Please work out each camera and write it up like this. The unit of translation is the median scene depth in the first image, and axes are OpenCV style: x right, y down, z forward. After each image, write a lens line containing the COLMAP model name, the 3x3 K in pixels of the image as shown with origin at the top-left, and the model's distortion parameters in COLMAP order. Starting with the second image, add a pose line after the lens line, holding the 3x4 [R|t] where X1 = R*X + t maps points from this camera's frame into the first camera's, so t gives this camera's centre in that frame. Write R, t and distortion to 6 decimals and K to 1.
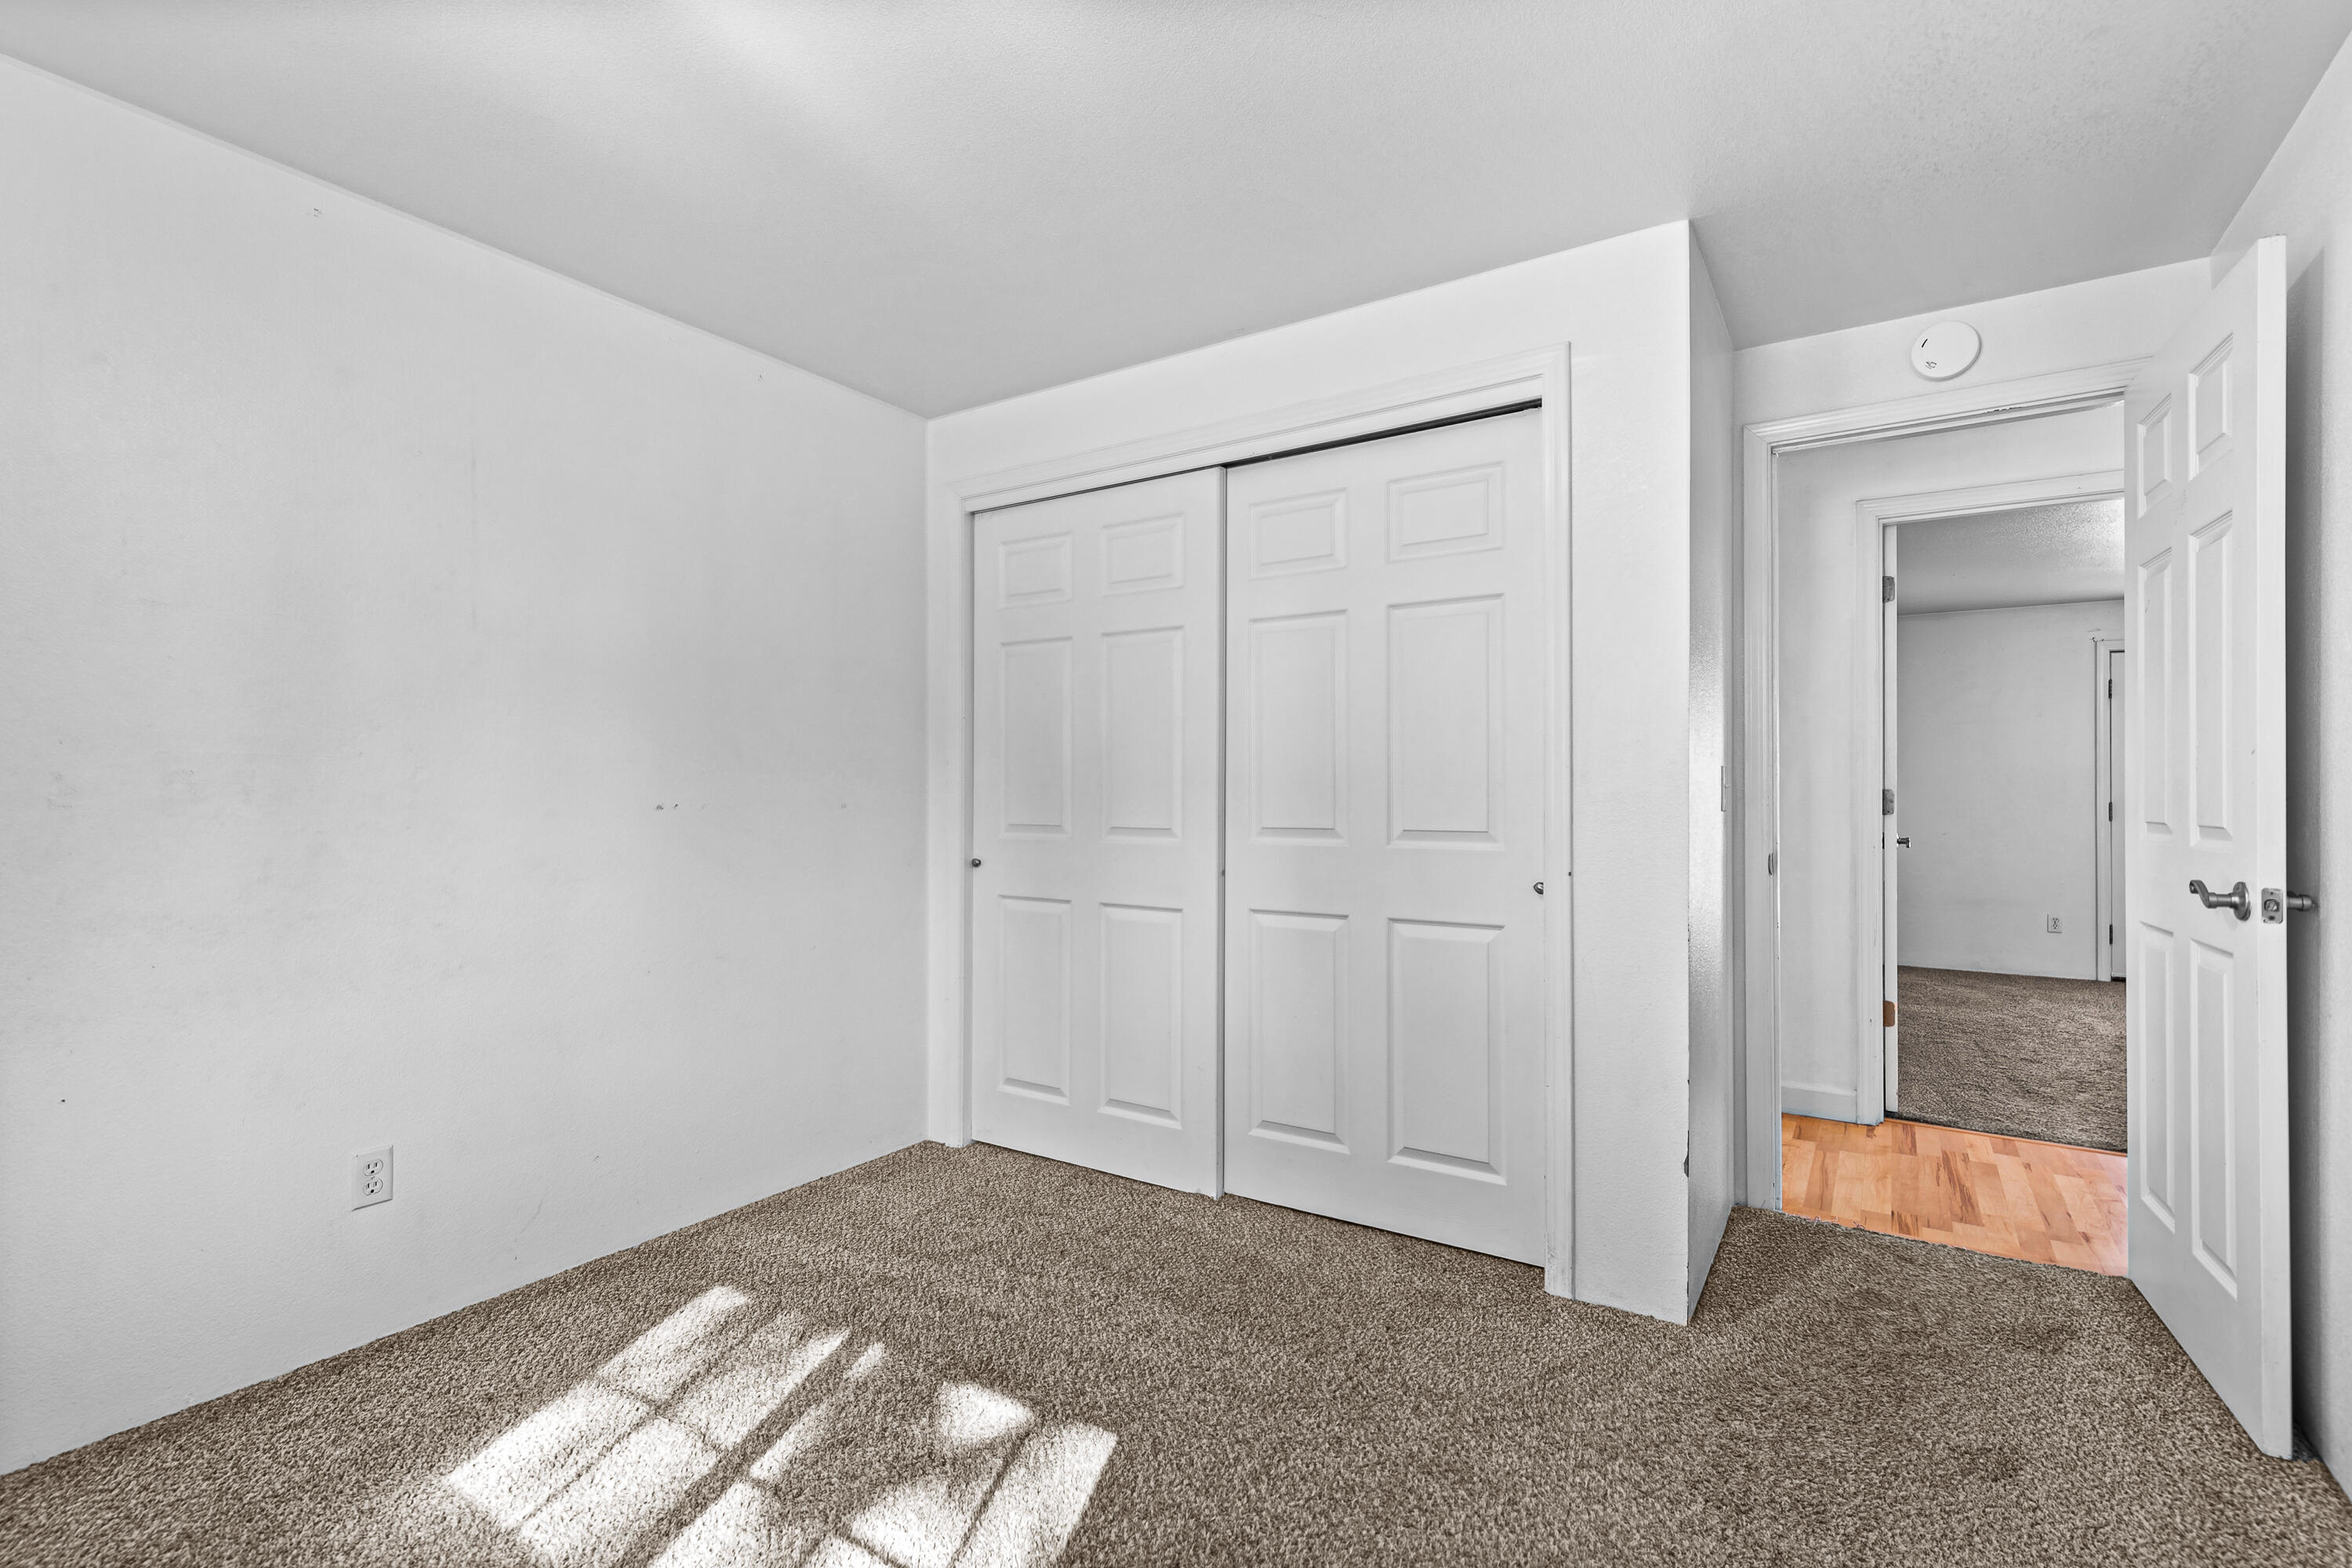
lens RADIAL K [[1078.3, 0, 1175.8], [0, 1078.3, 785.0], [0, 0, 1]] dist [0.002265, -0.000340]
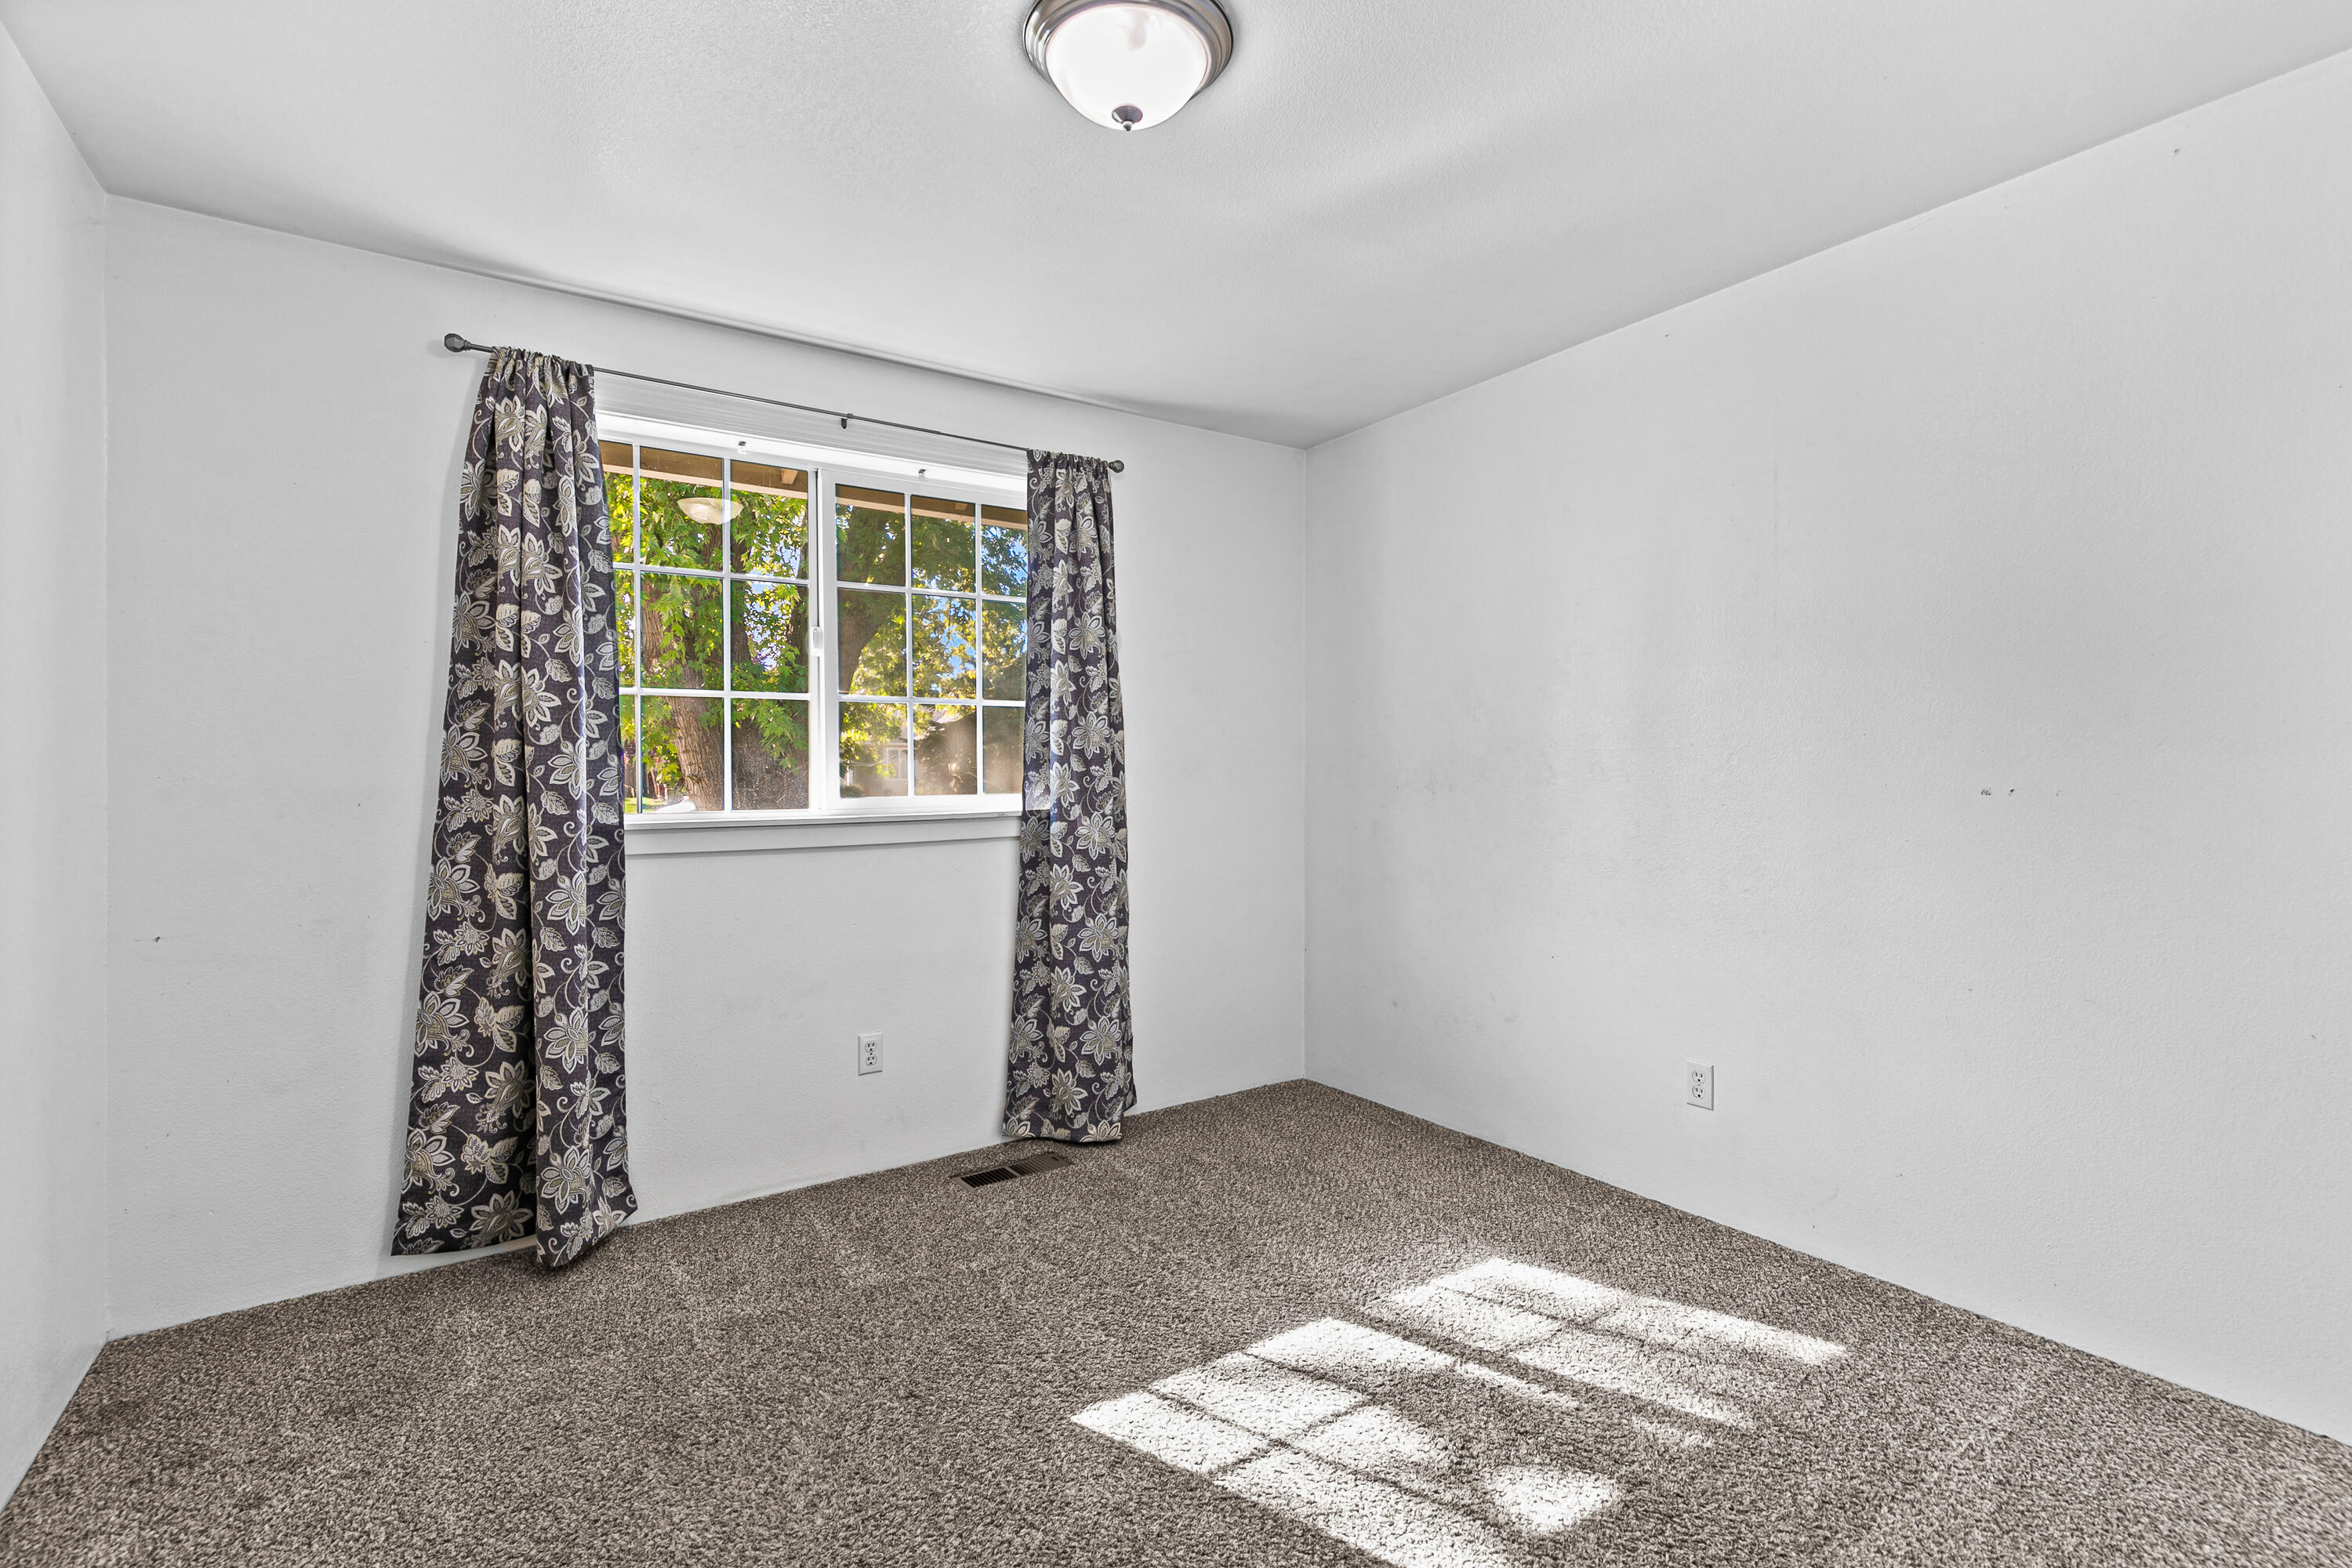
lens RADIAL K [[1078.3, 0, 1171.0], [0, 1078.3, 785.3], [0, 0, 1]] dist [0.002265, -0.000340]
pose [[-0.397144, 0.012427, -0.917672, 0.674081], [0.013499, 0.999879, 0.007698, 0.001297], [0.917657, -0.009330, -0.397264, 1.000231]]
